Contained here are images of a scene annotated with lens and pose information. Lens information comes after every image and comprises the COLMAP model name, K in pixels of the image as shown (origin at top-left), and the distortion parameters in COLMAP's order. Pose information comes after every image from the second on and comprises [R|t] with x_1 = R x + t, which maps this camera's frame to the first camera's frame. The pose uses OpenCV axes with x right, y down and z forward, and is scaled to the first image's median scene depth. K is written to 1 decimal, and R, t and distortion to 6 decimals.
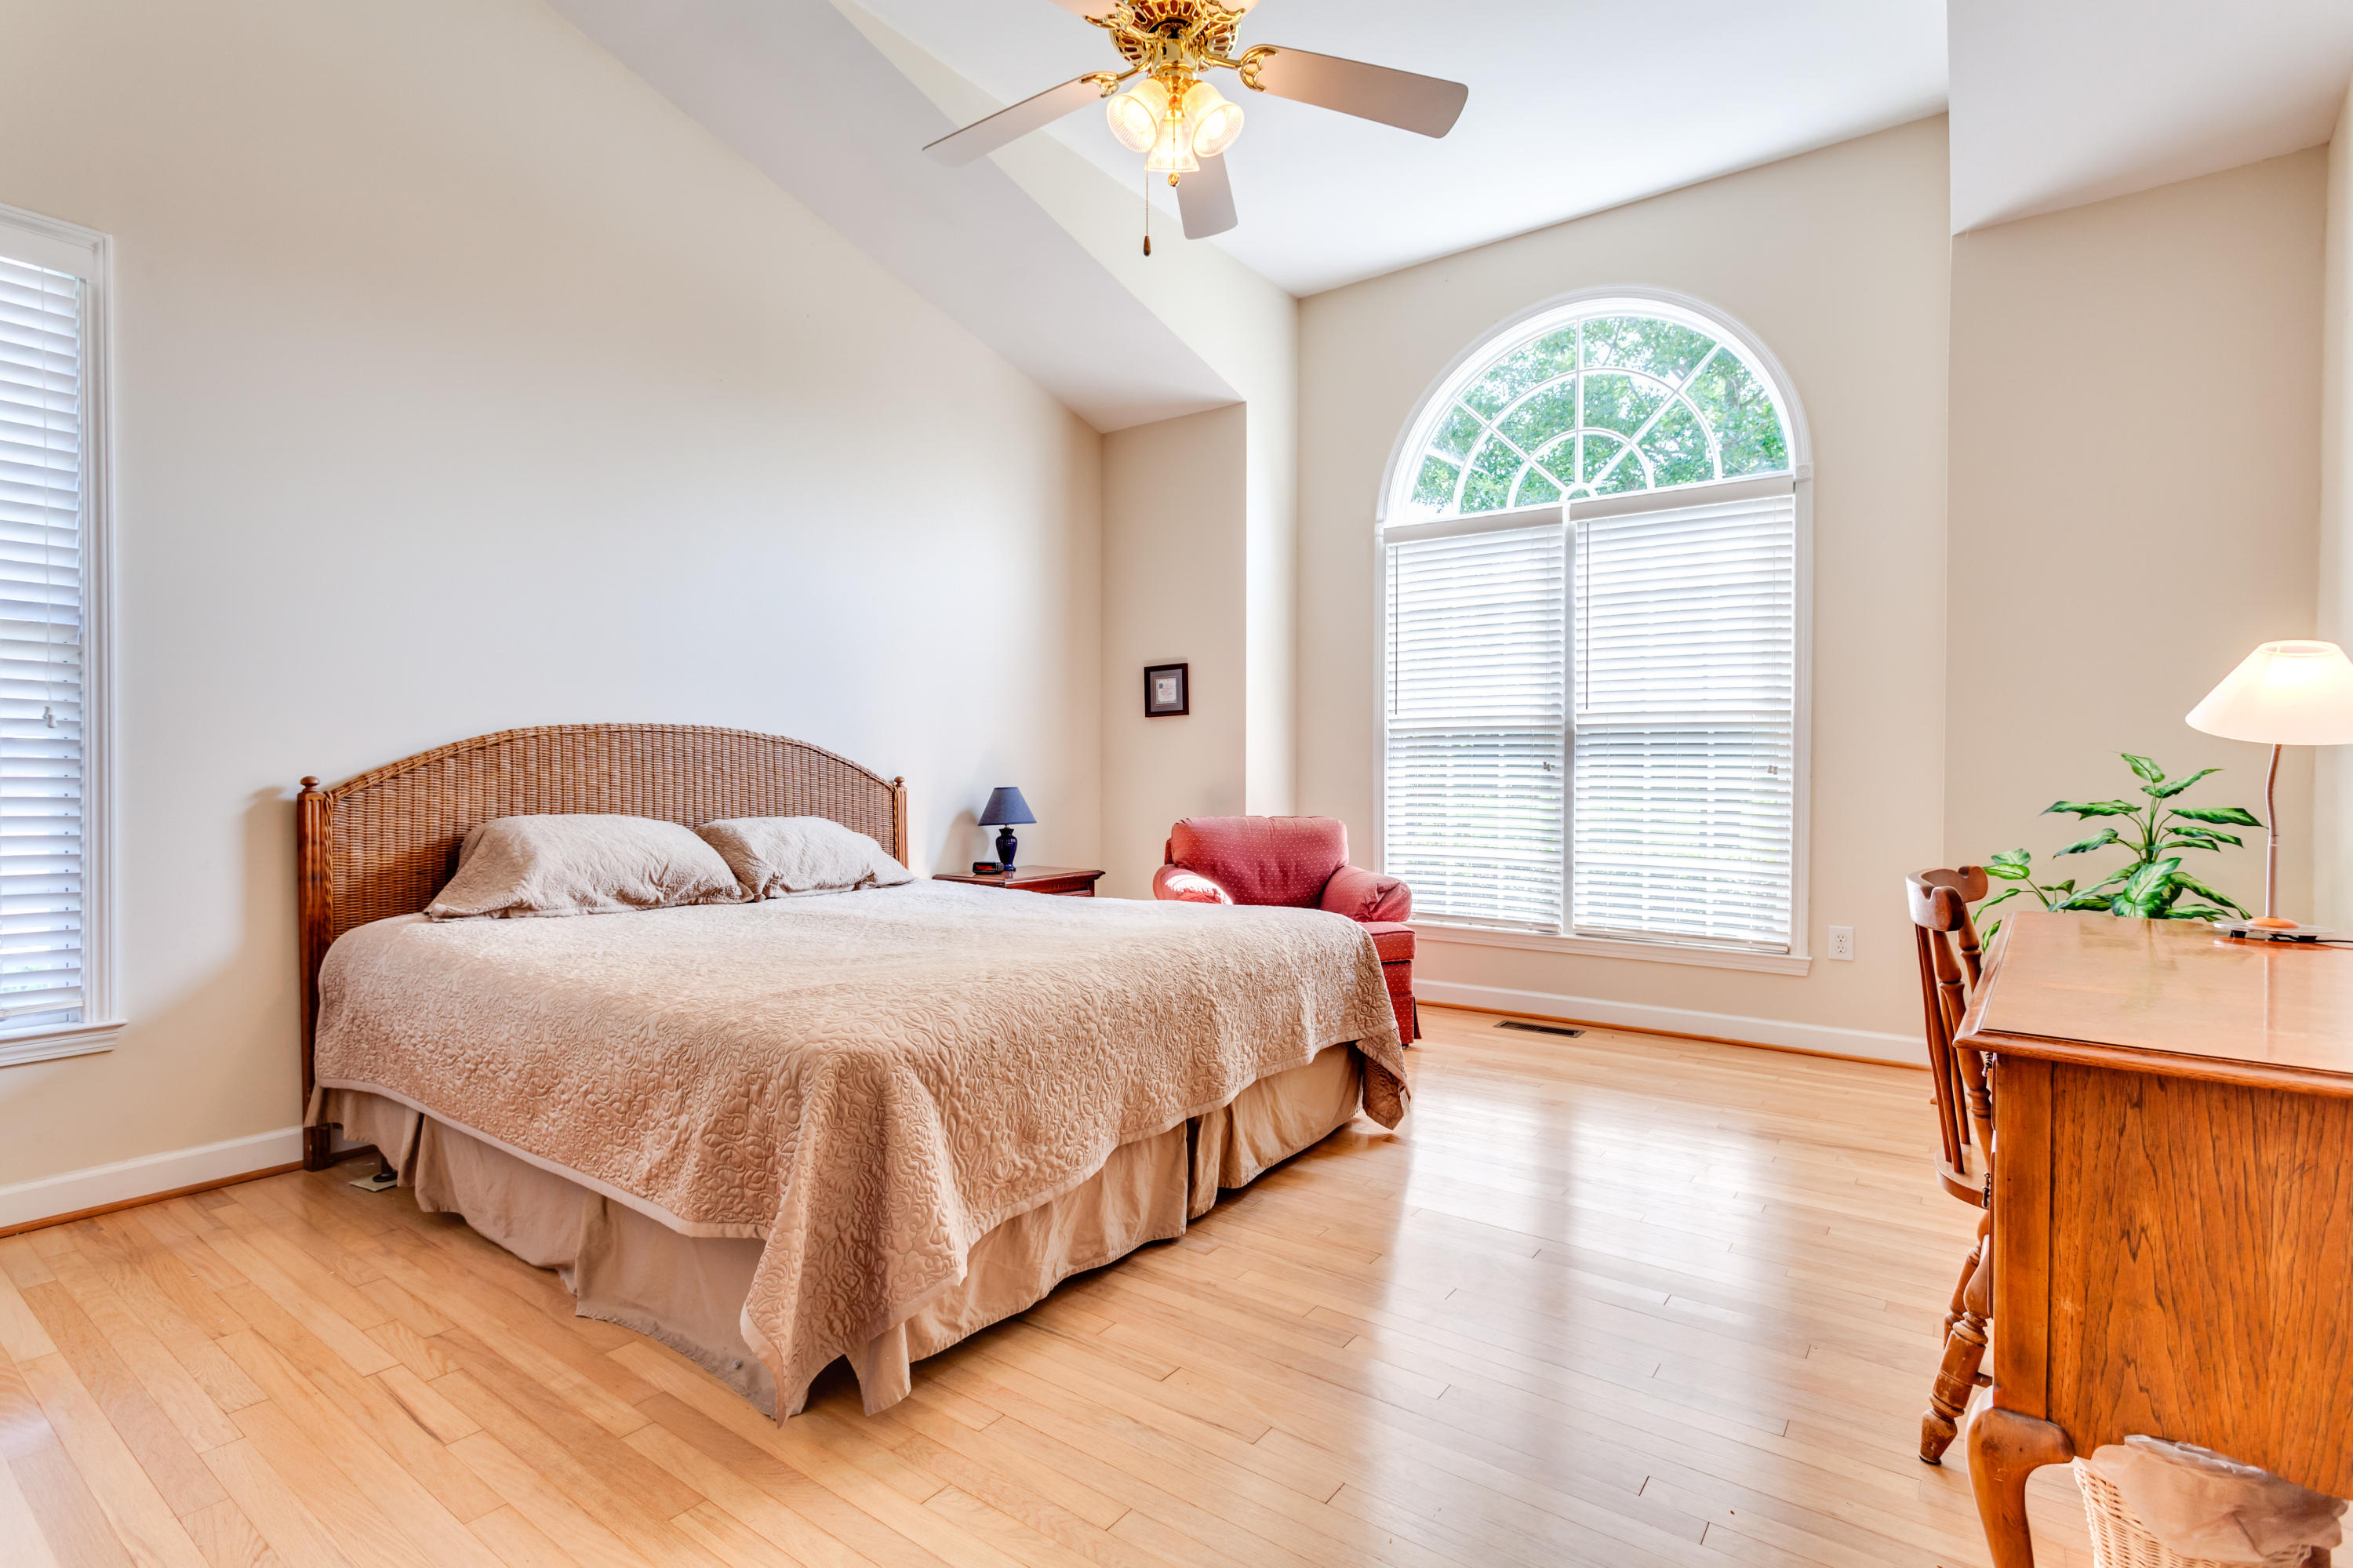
lens RADIAL K [[1103.5, 0, 1176.5], [0, 1103.5, 784.0], [0, 0, 1]] dist [-0.000282, -0.000051]
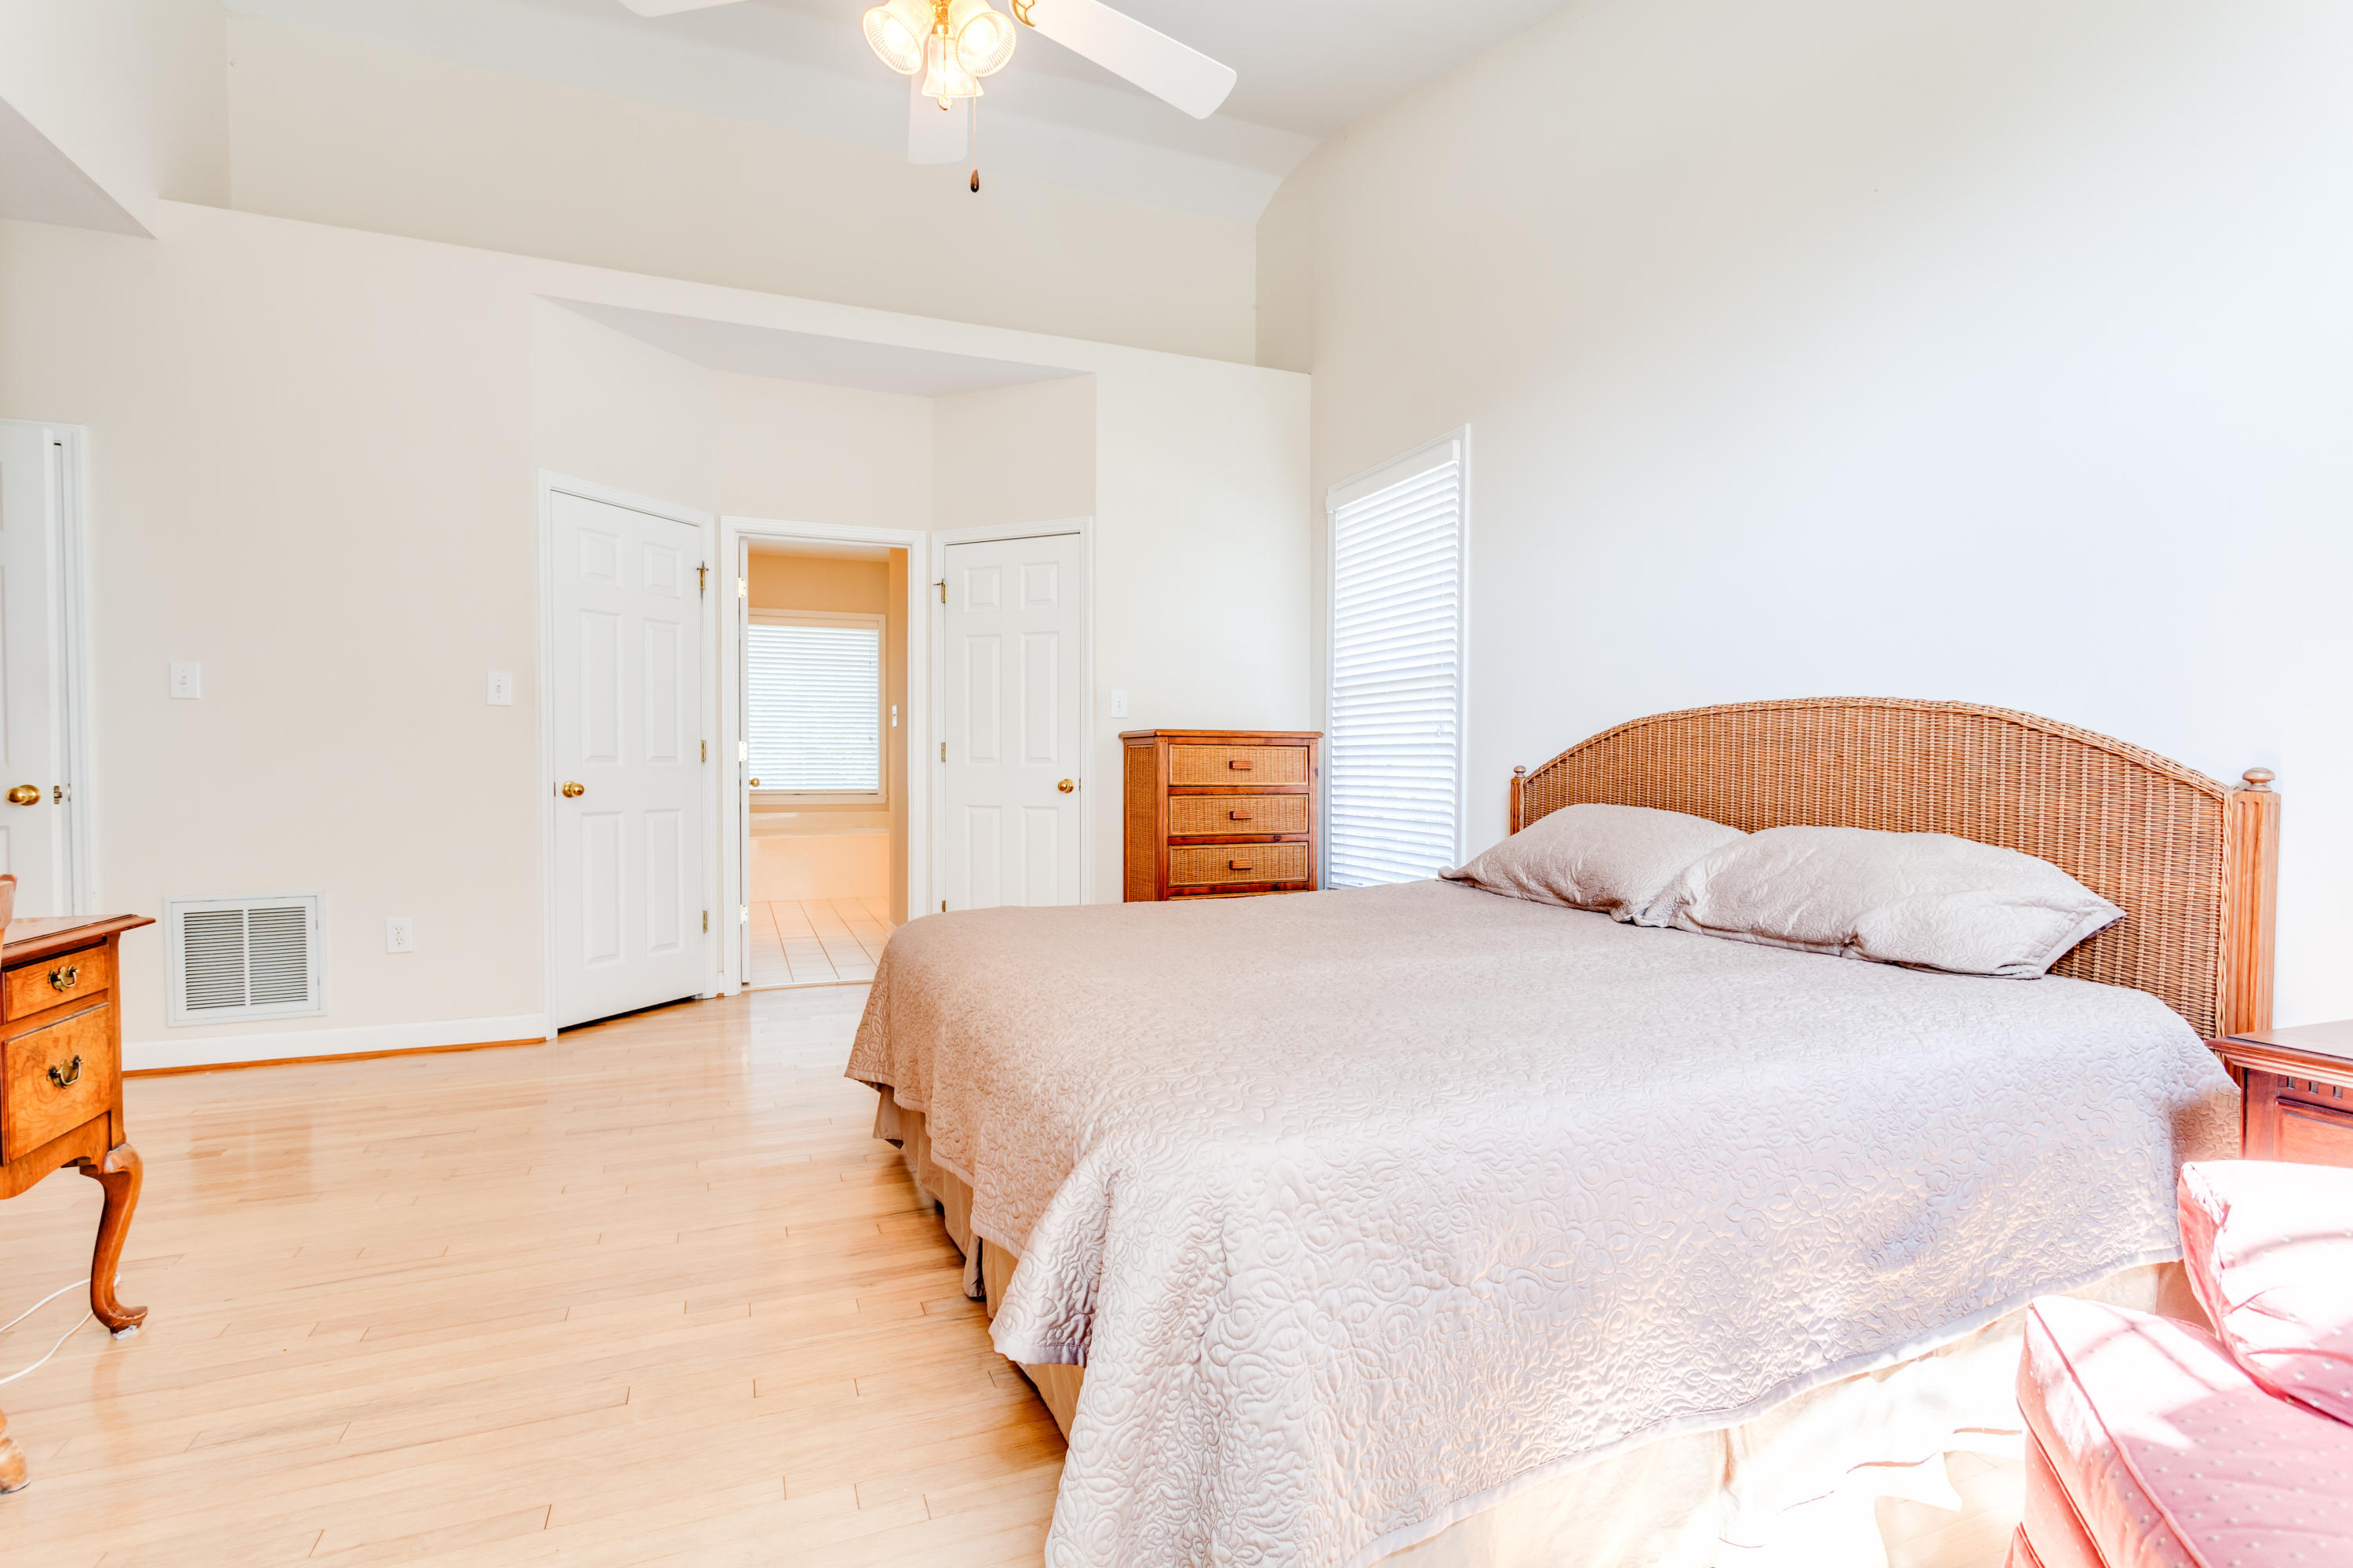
lens RADIAL K [[1117.6, 0, 1177.2], [0, 1117.6, 797.0], [0, 0, 1]] dist [0.002931, 0.000477]
pose [[-0.530285, 0.019859, -0.847587, 0.204801], [-0.016812, 0.999283, 0.033932, -0.002296], [0.847653, 0.032243, -0.529571, 0.506303]]
